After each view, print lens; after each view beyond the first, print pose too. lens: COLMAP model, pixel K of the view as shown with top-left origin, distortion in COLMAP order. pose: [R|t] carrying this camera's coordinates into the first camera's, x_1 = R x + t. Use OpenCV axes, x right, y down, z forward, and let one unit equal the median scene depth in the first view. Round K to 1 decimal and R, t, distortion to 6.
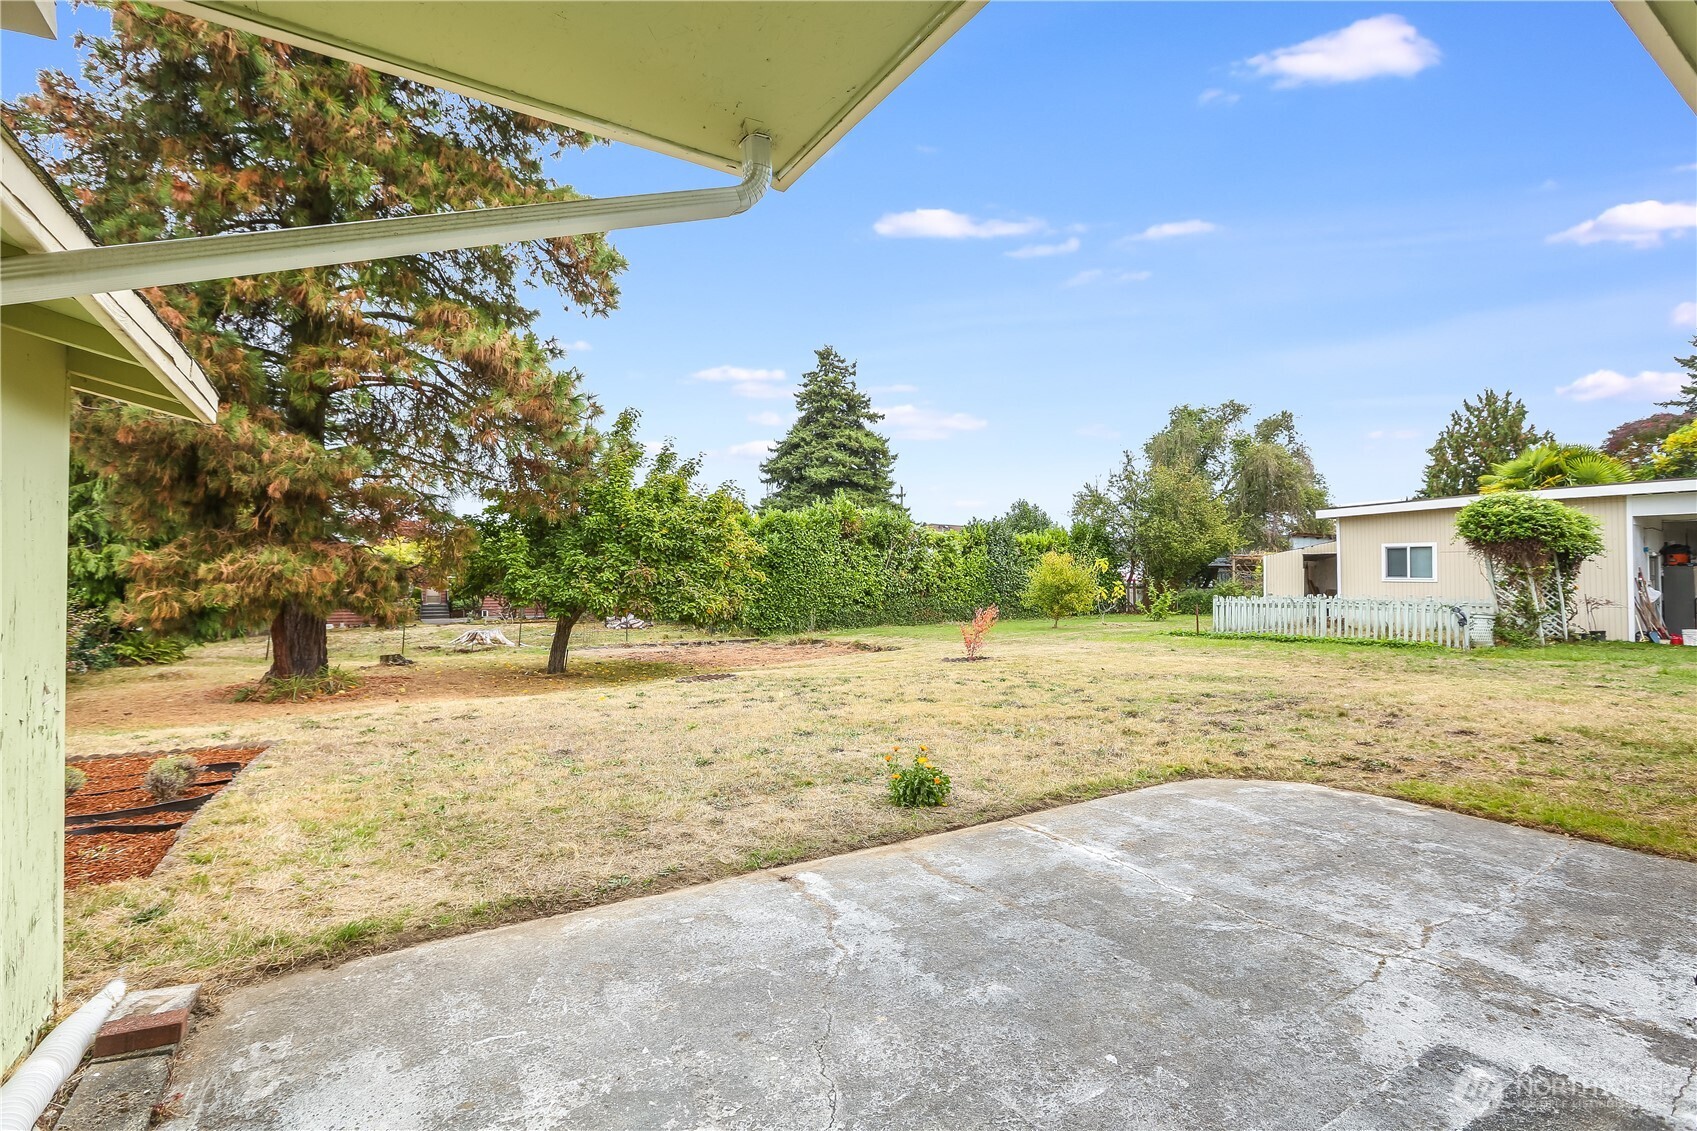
lens RADIAL K [[782.3, 0, 856.0], [0, 782.3, 574.3], [0, 0, 1]] dist [-0.046566, 0.011633]
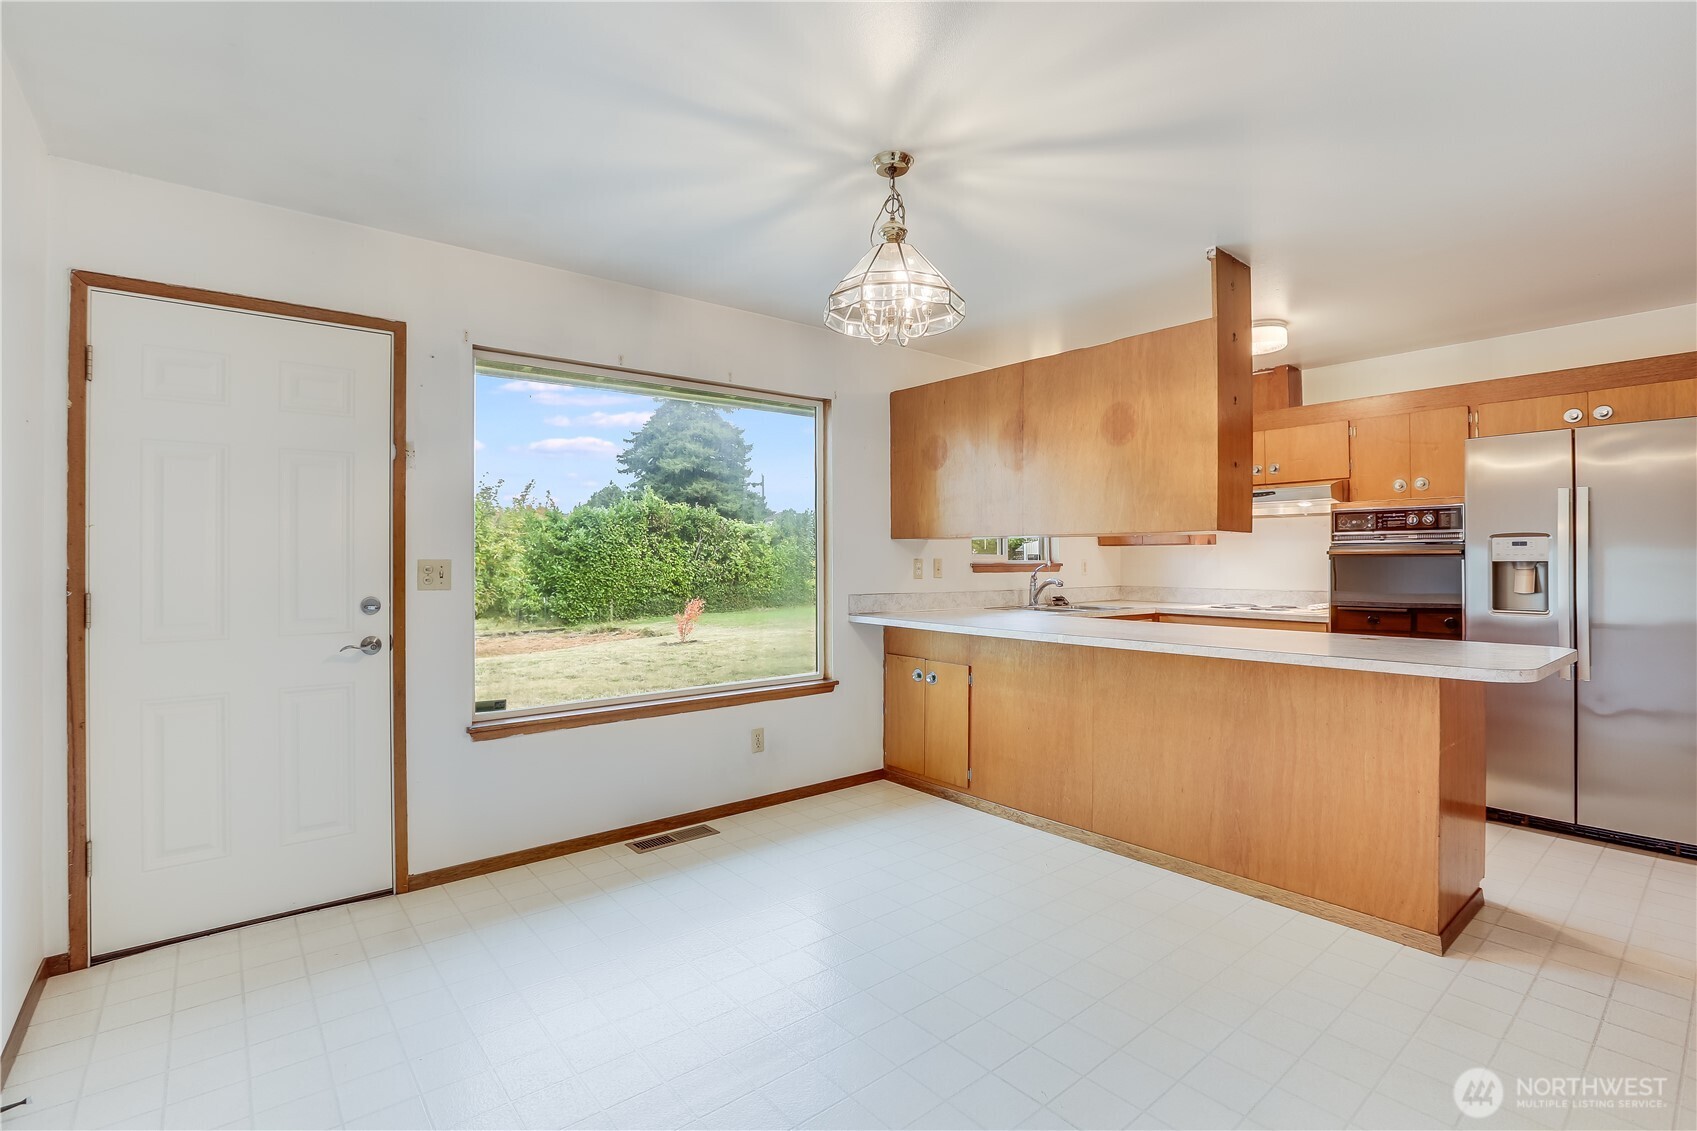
lens RADIAL K [[782.3, 0, 836.5], [0, 782.3, 553.3], [0, 0, 1]] dist [-0.046566, 0.011633]
pose [[0.994104, -0.014767, 0.107424, 0.111361], [0.015397, 0.999869, -0.005035, -0.007259], [-0.107336, 0.006659, 0.994201, -0.080051]]
